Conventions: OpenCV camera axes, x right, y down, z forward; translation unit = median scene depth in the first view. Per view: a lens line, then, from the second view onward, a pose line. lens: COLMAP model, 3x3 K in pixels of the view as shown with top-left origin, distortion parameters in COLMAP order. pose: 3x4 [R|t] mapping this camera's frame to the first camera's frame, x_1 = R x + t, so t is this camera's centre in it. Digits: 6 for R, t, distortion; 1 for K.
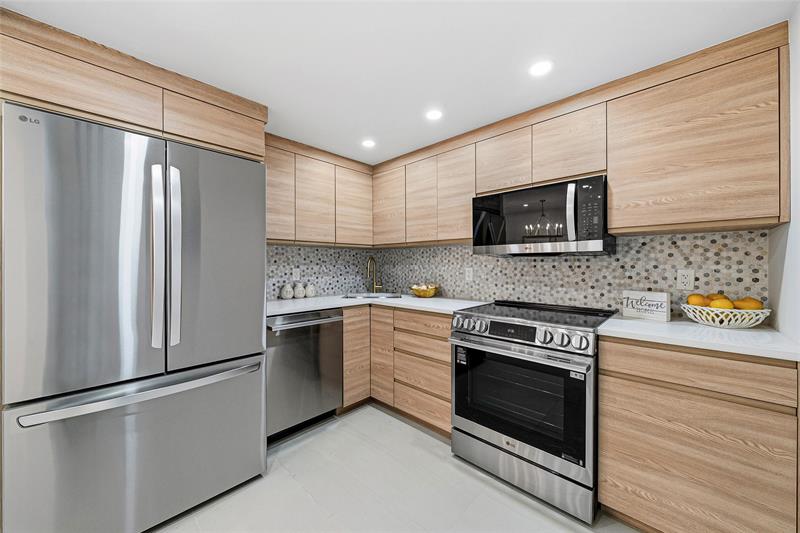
lens RADIAL K [[289.9, 0, 400.0], [0, 289.9, 266.5], [0, 0, 1]] dist [-0.000442, -0.000099]
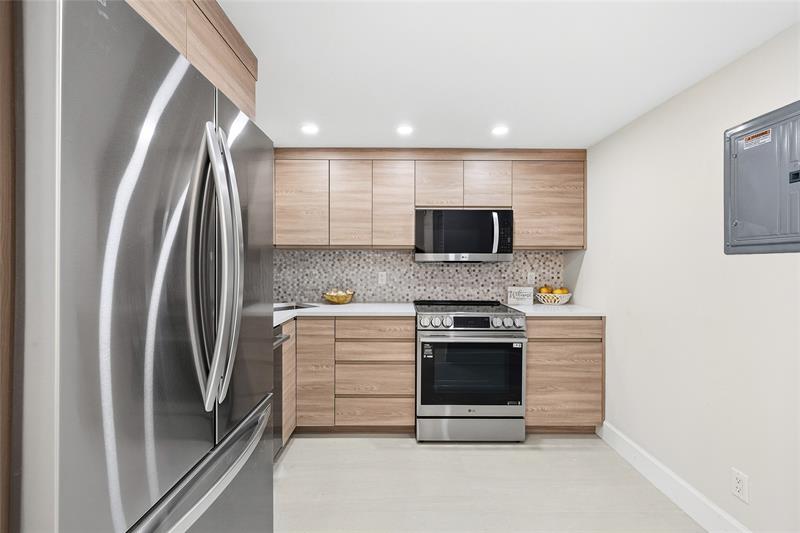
lens RADIAL K [[325.6, 0, 400.0], [0, 325.6, 266.5], [0, 0, 1]] dist [0.000916, 0.000047]
pose [[0.730310, -0.002876, 0.683109, -0.638978], [0.000693, 0.999994, 0.003469, -0.023075], [-0.683115, -0.002060, 0.730308, 0.125590]]
